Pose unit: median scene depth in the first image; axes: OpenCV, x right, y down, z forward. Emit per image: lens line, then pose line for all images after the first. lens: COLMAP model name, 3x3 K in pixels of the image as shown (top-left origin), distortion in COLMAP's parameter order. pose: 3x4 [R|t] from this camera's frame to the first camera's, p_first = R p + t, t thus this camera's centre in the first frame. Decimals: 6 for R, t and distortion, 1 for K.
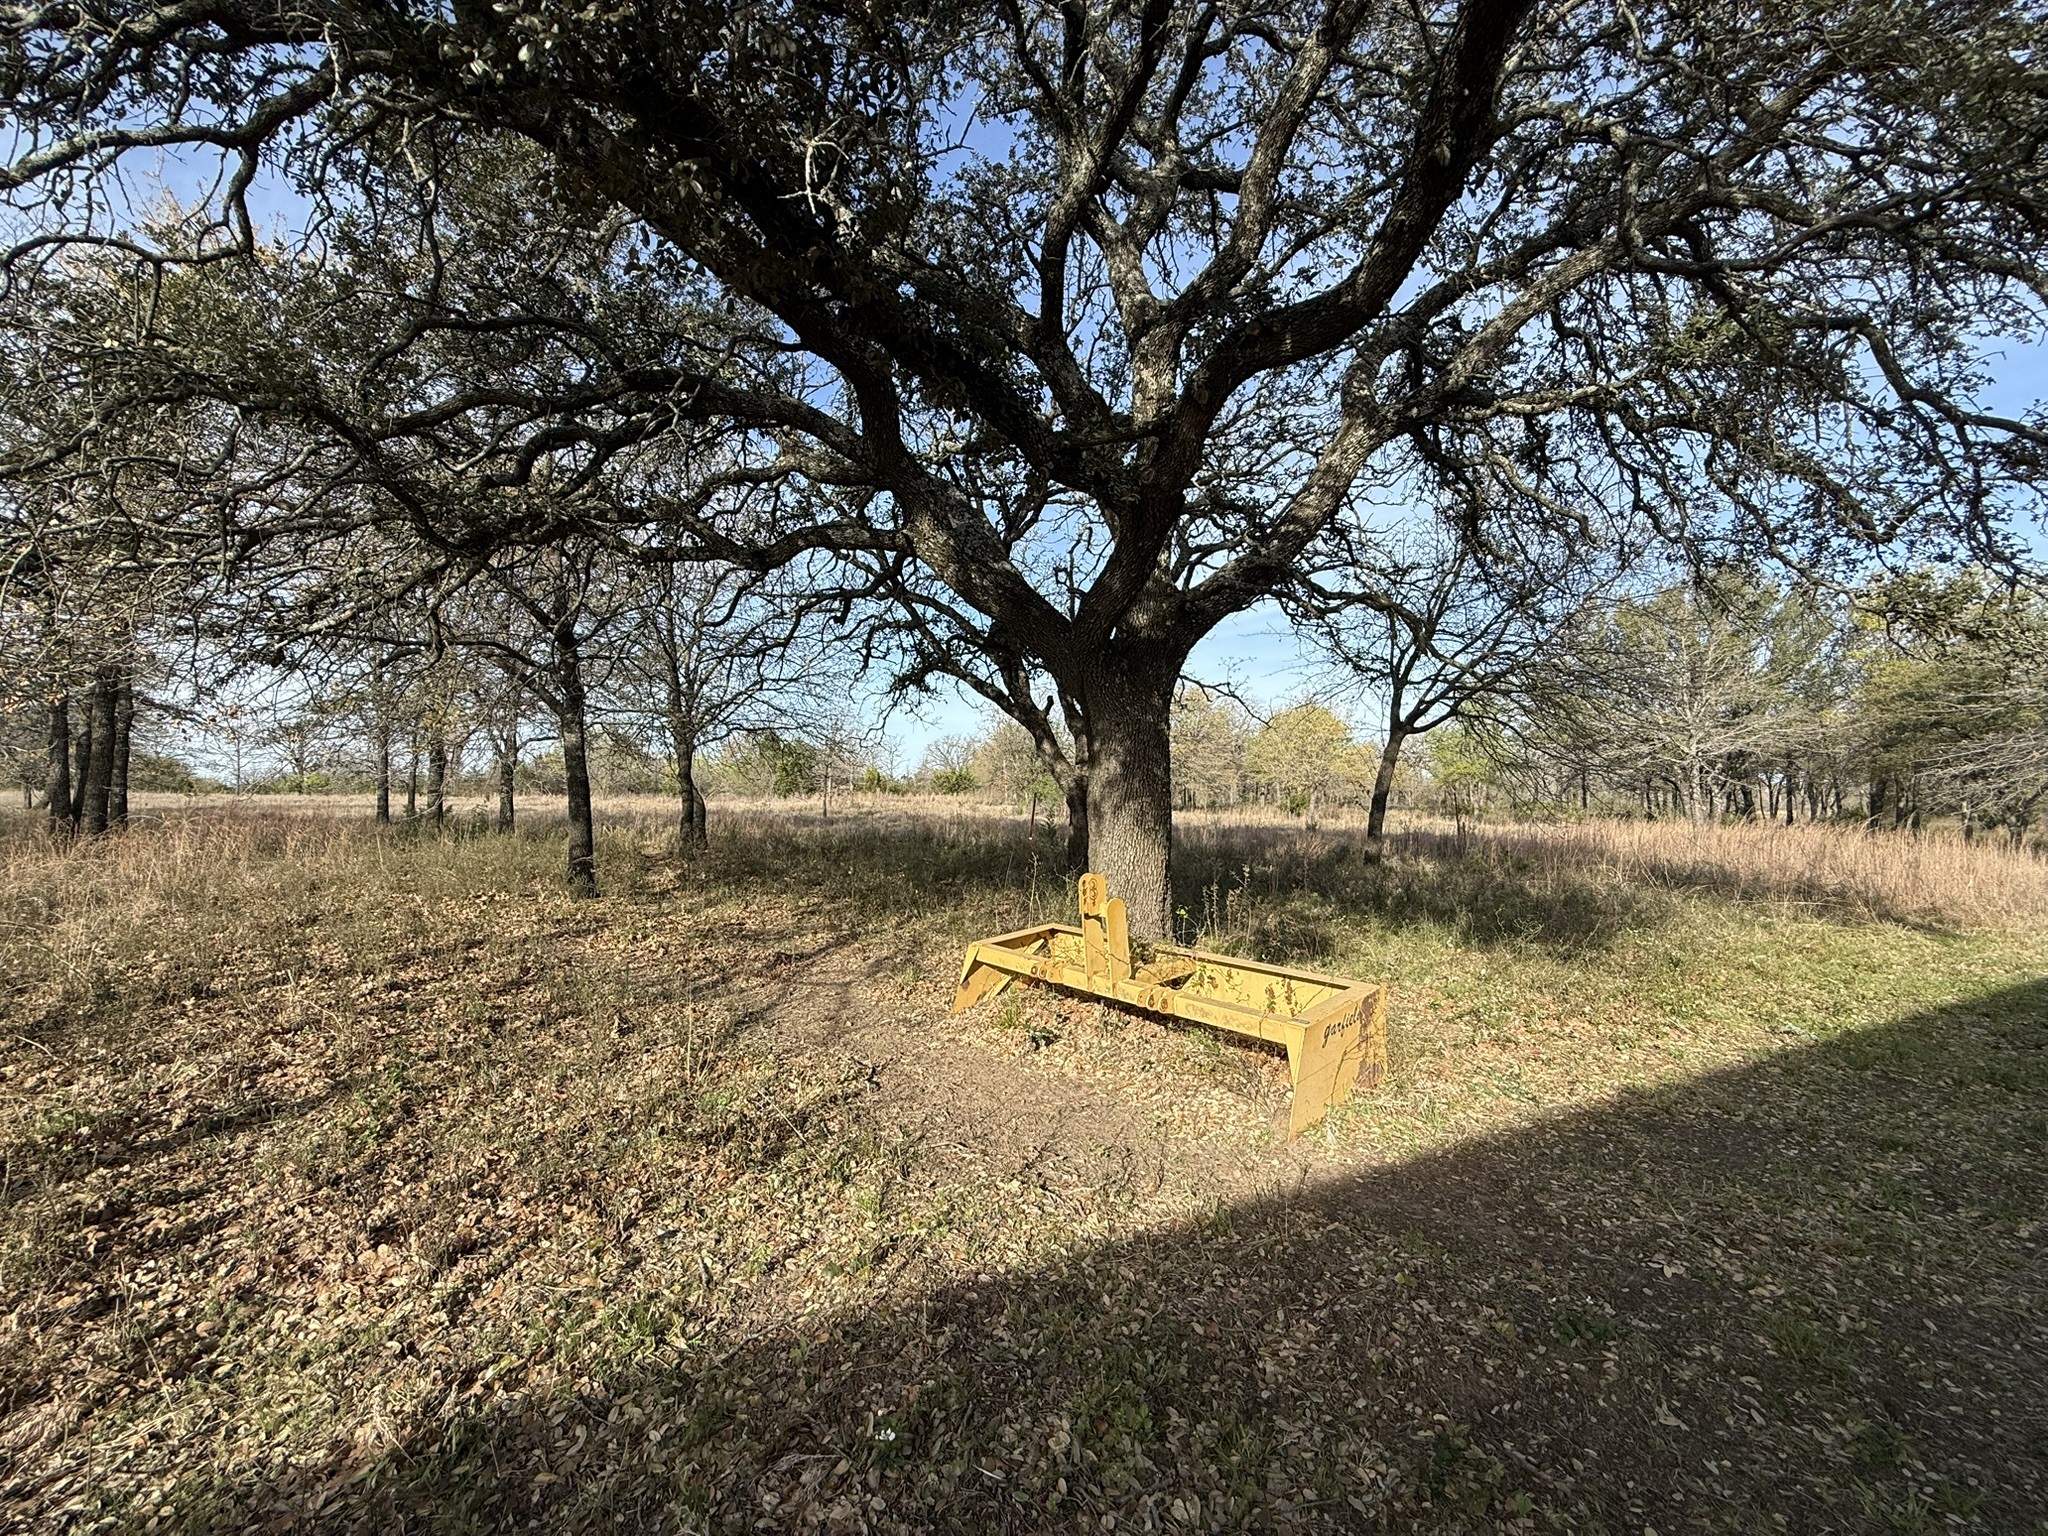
lens RADIAL K [[810.7, 0, 1016.9], [0, 810.7, 765.8], [0, 0, 1]] dist [0.001427, 0.000125]
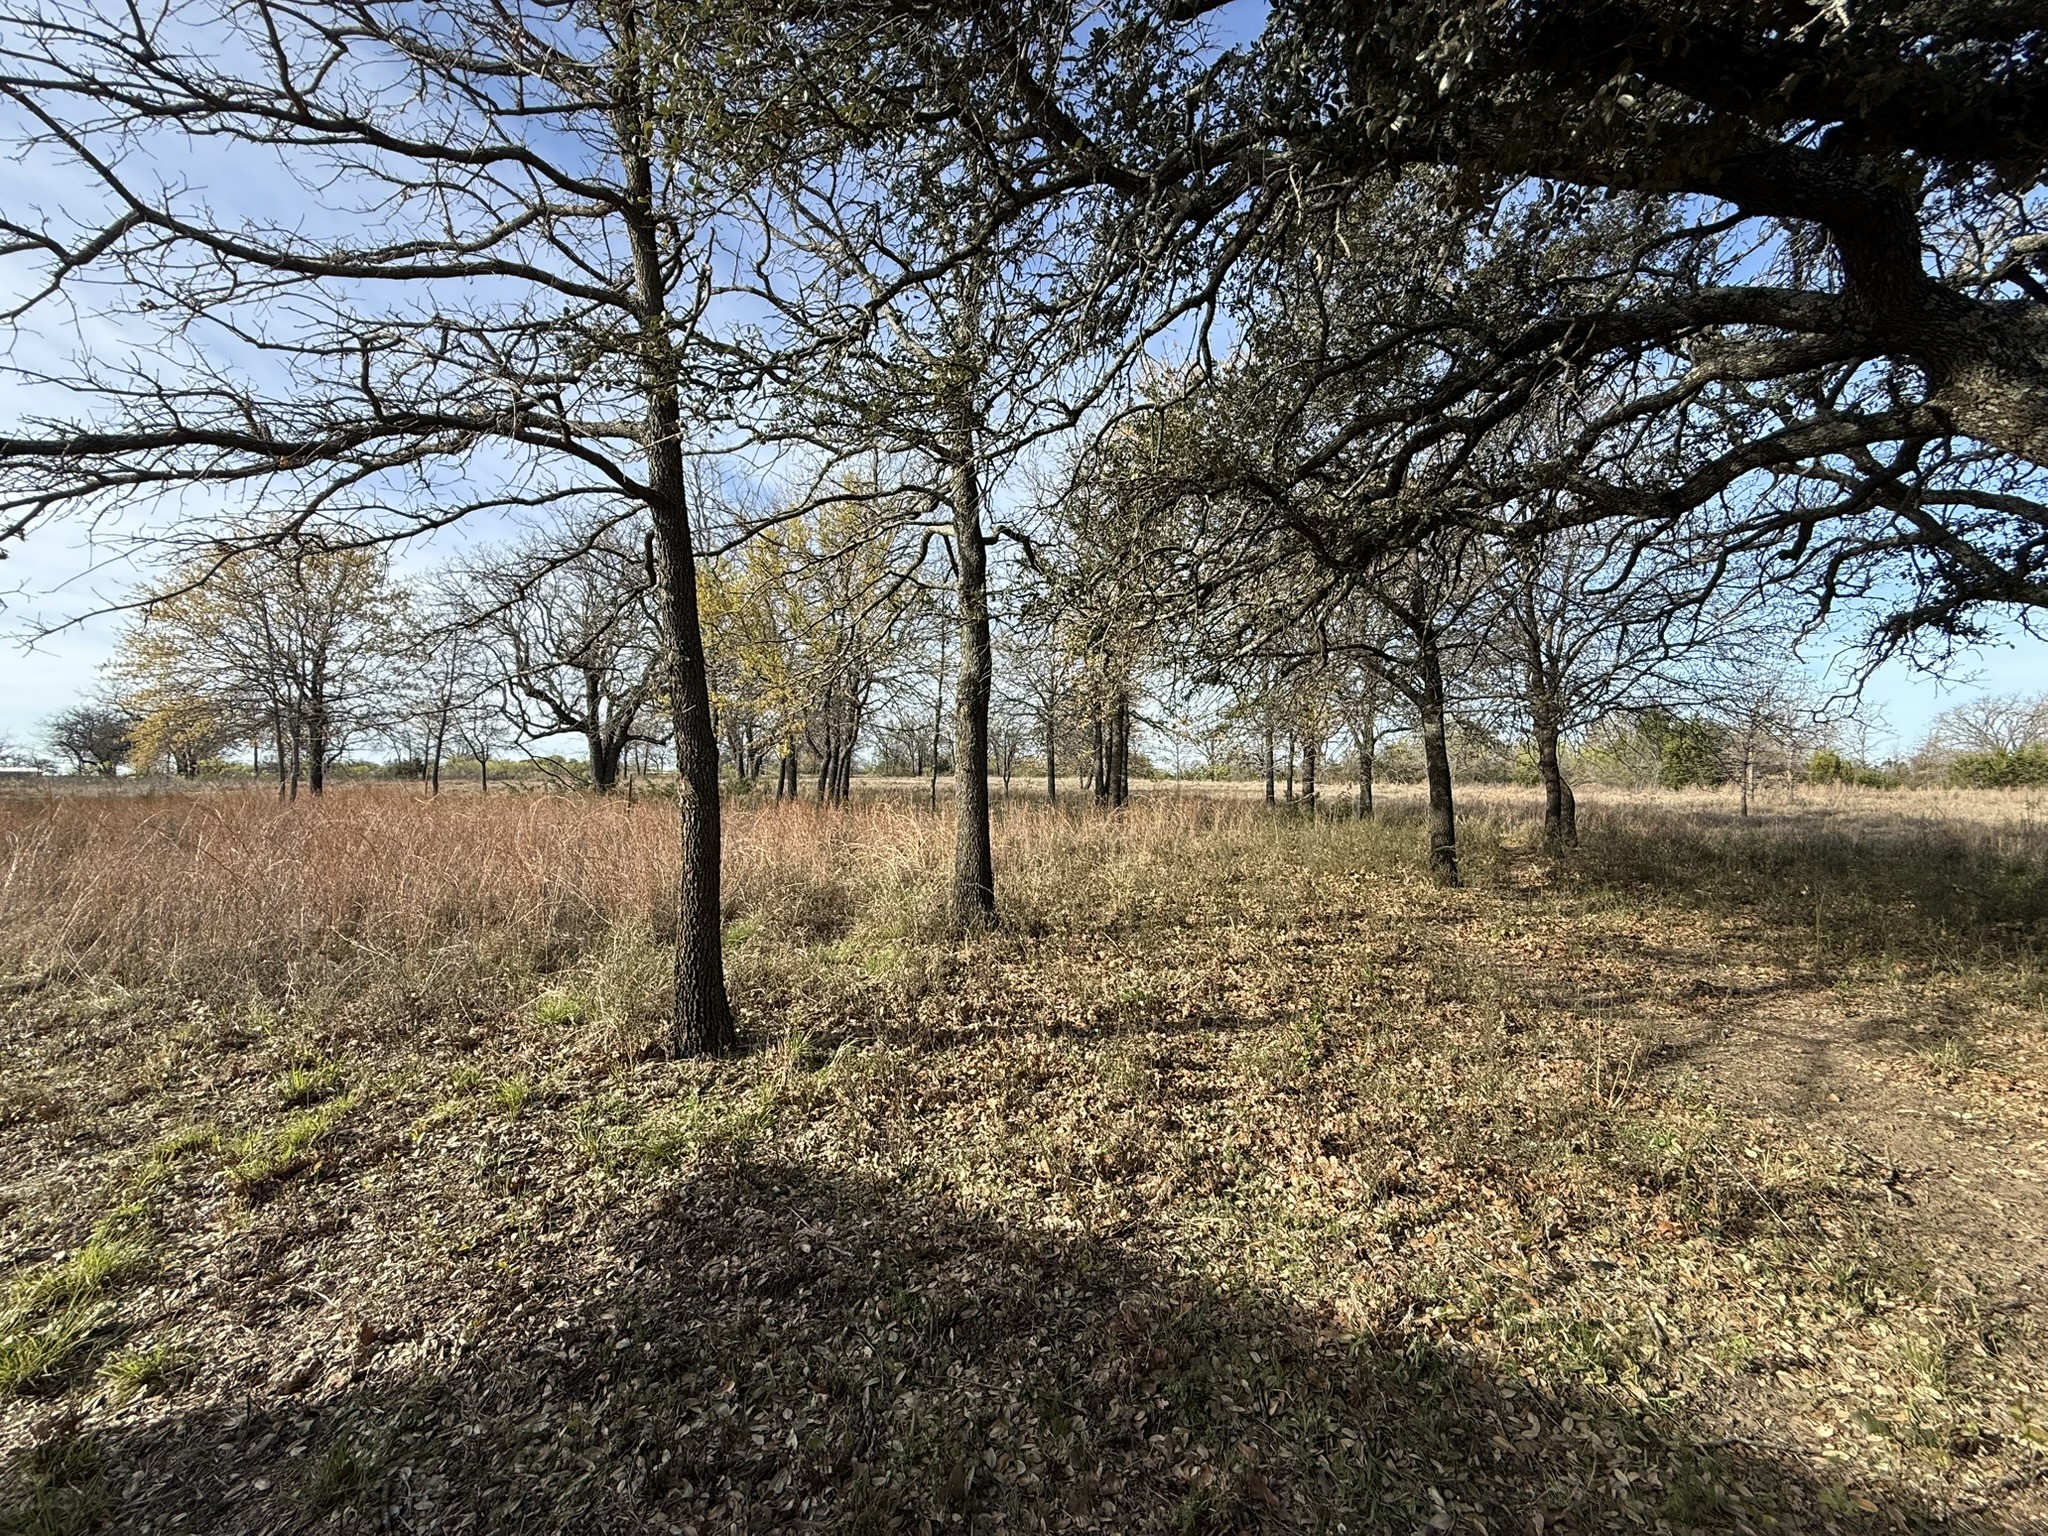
lens RADIAL K [[810.7, 0, 1016.9], [0, 810.7, 765.8], [0, 0, 1]] dist [0.001427, 0.000125]
pose [[0.576447, -0.007814, -0.817097, -0.029031], [0.019098, 0.999810, 0.003912, -0.001834], [0.816911, -0.017861, 0.576487, -0.031558]]
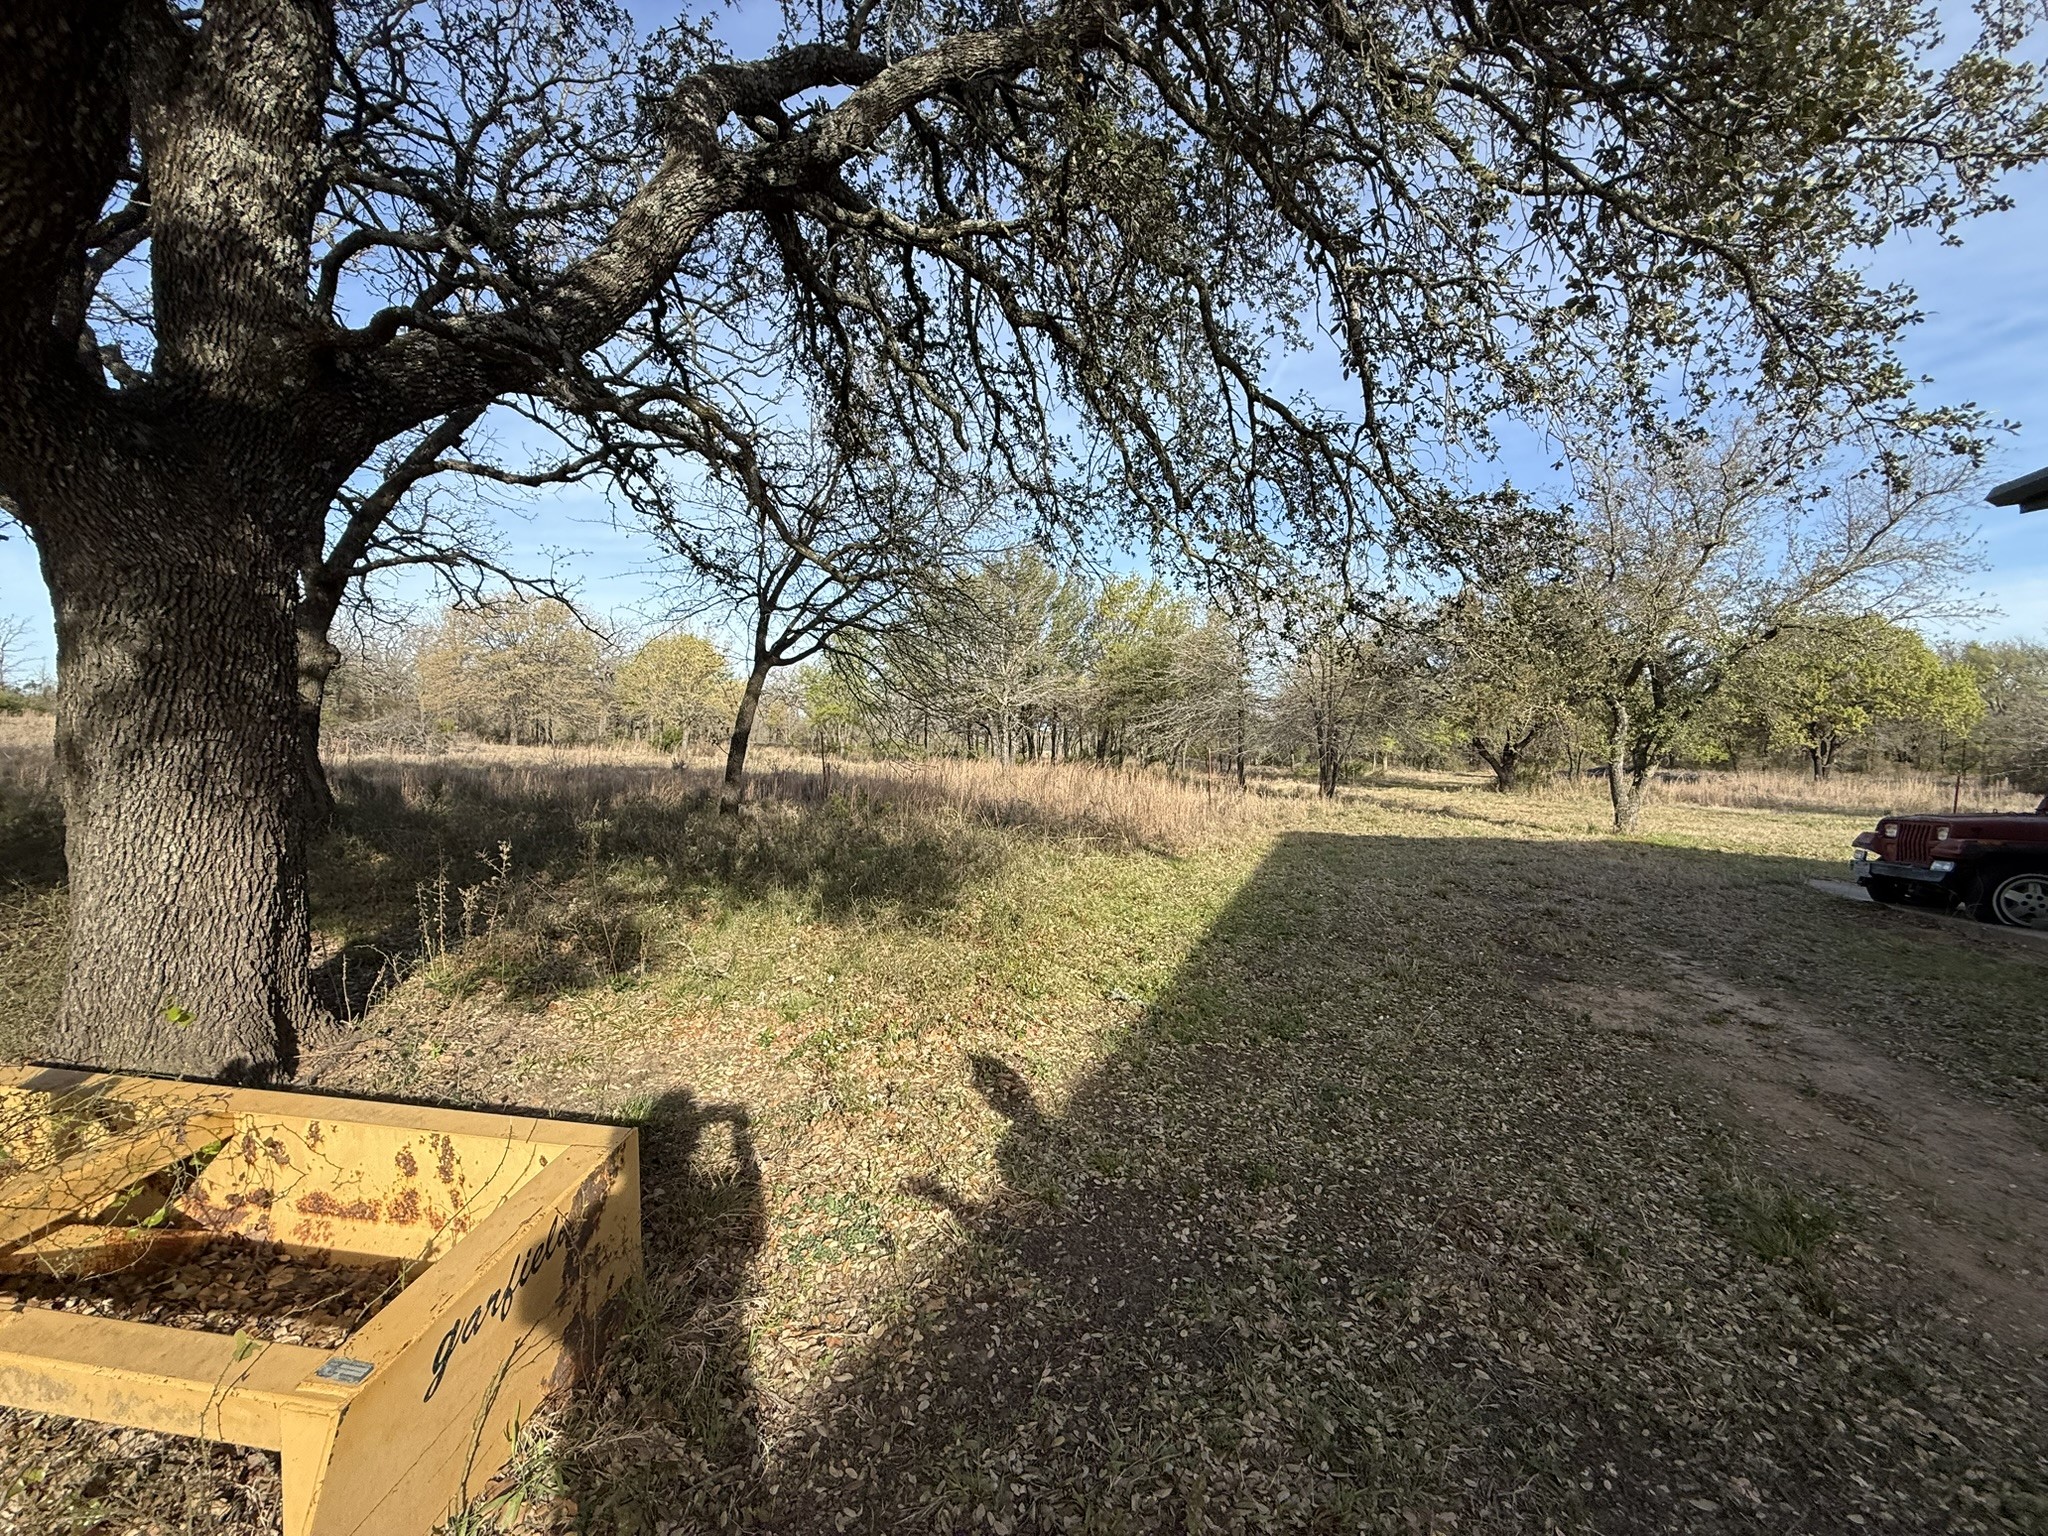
lens RADIAL K [[855.0, 0, 1024.0], [0, 855.0, 768.0], [0, 0, 1]] dist [0.002118, -0.000025]
pose [[0.749094, -0.003099, 0.662456, 0.057968], [-0.049589, 0.996921, 0.060737, 0.001821], [-0.660605, -0.078349, 0.746634, 0.096253]]
